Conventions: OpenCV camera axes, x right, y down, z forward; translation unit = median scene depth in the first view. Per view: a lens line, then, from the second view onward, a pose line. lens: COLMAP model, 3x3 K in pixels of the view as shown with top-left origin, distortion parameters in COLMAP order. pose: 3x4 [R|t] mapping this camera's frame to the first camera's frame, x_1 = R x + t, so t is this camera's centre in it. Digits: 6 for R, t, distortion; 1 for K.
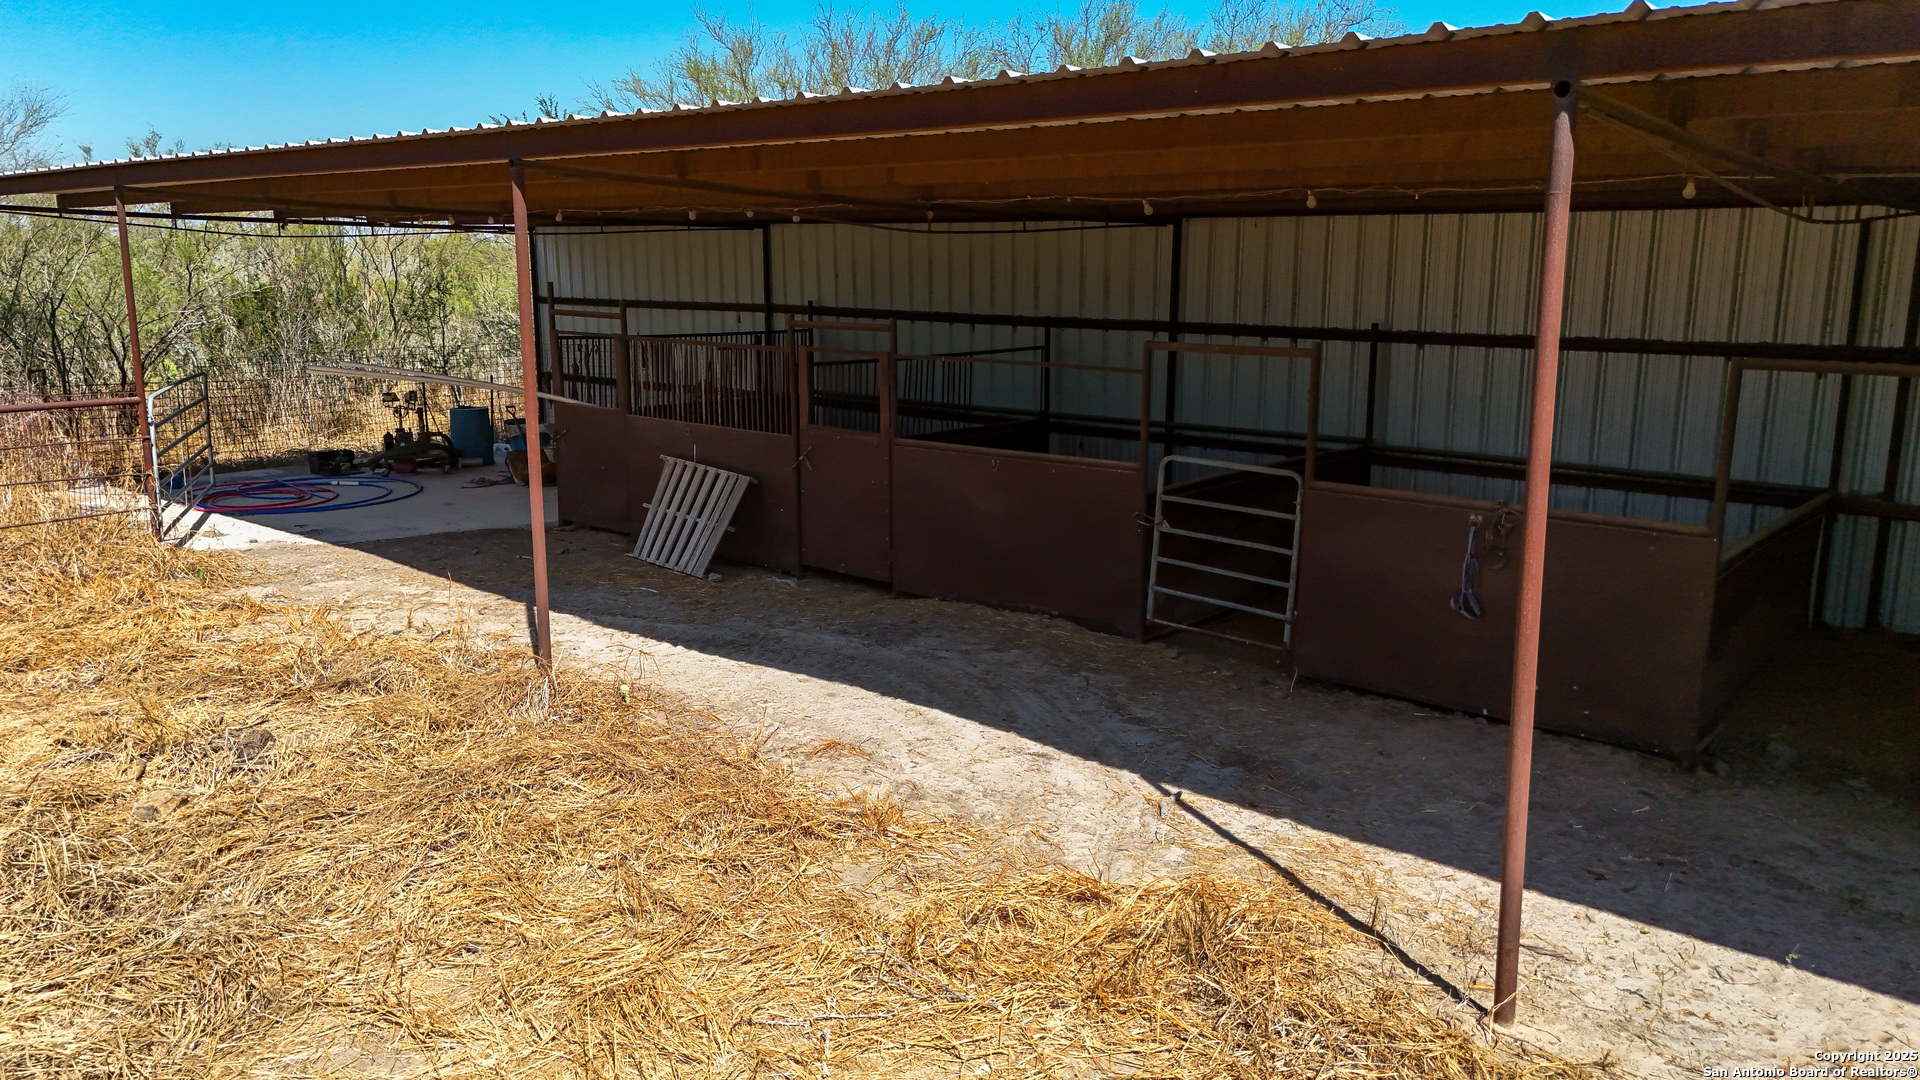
lens RADIAL K [[1414.4, 0, 960.0], [0, 1414.4, 540.0], [0, 0, 1]] dist [0.083819, -0.081186]
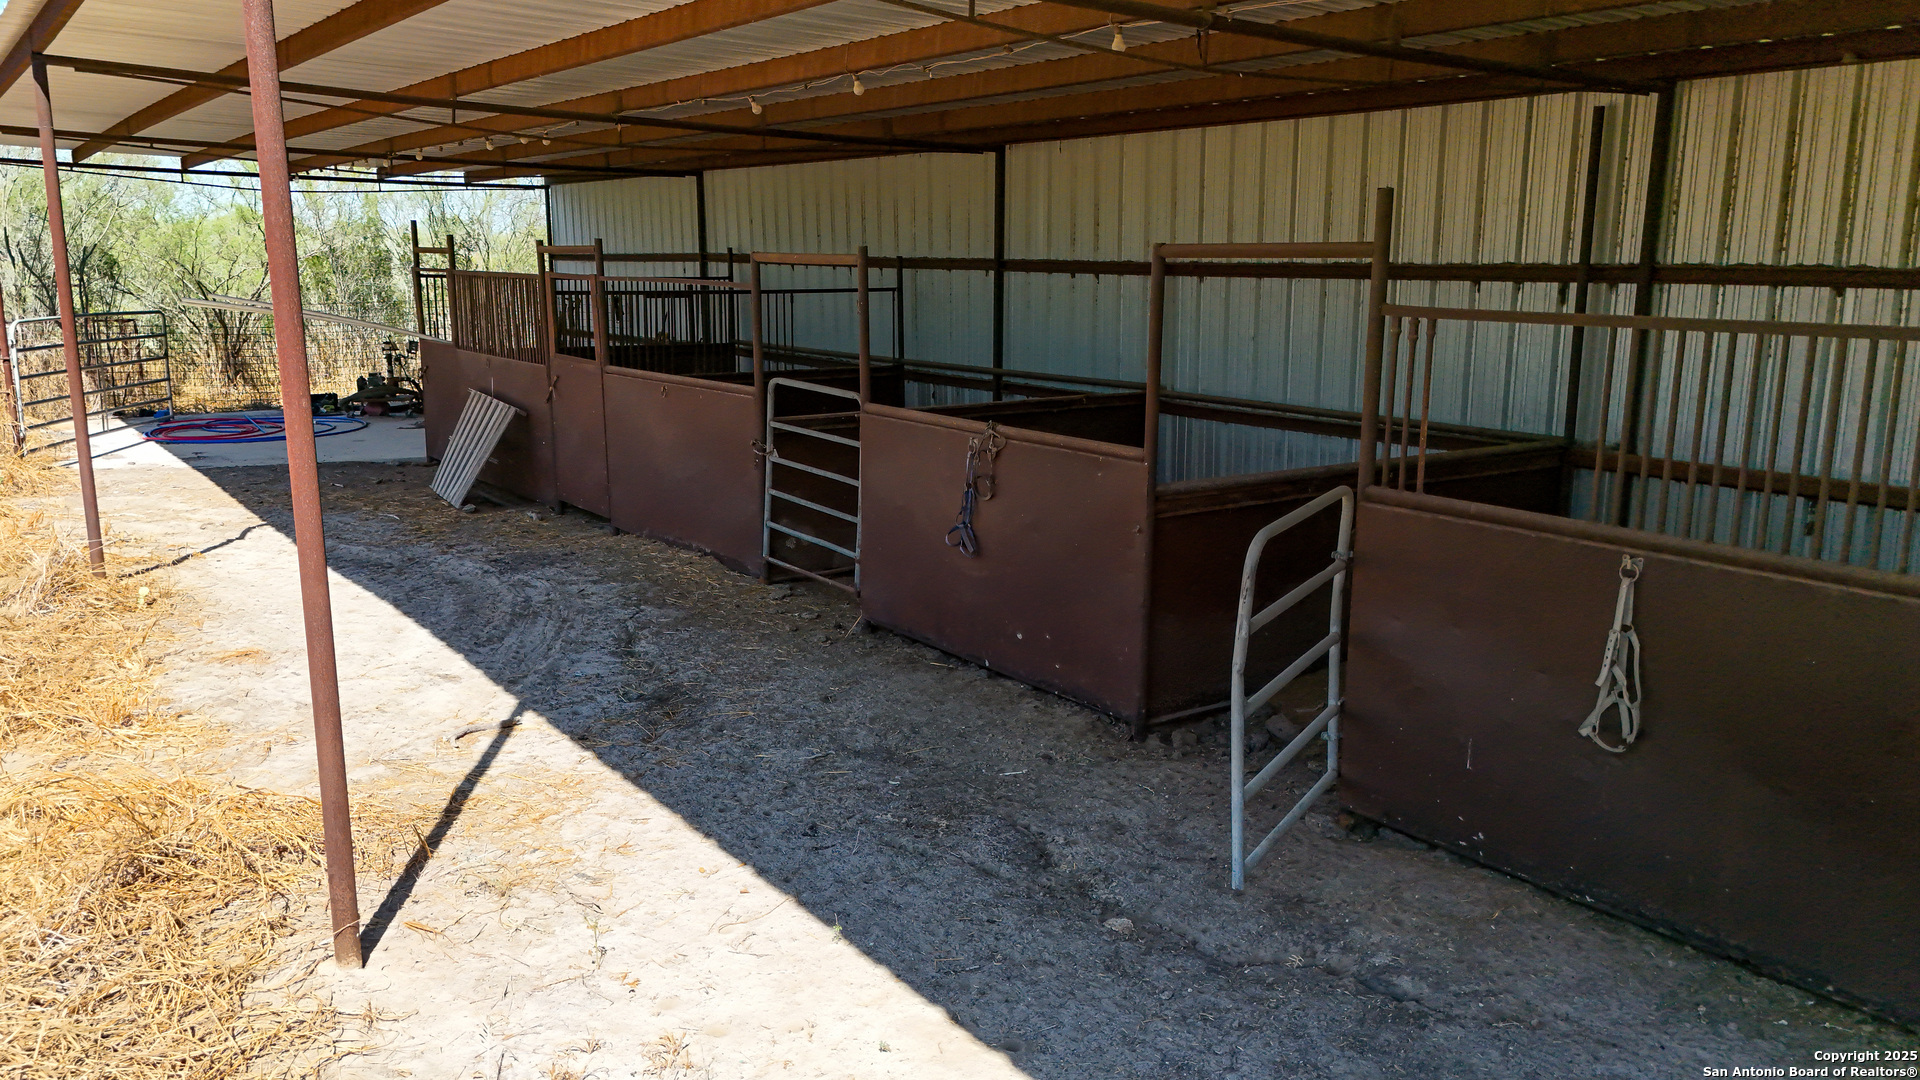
lens RADIAL K [[1414.4, 0, 960.0], [0, 1414.4, 540.0], [0, 0, 1]] dist [0.083819, -0.081186]
pose [[0.976750, 0.042225, -0.210183, 0.569509], [-0.041535, 0.999107, 0.007695, 0.040855], [0.210320, 0.001214, 0.977632, 0.157079]]
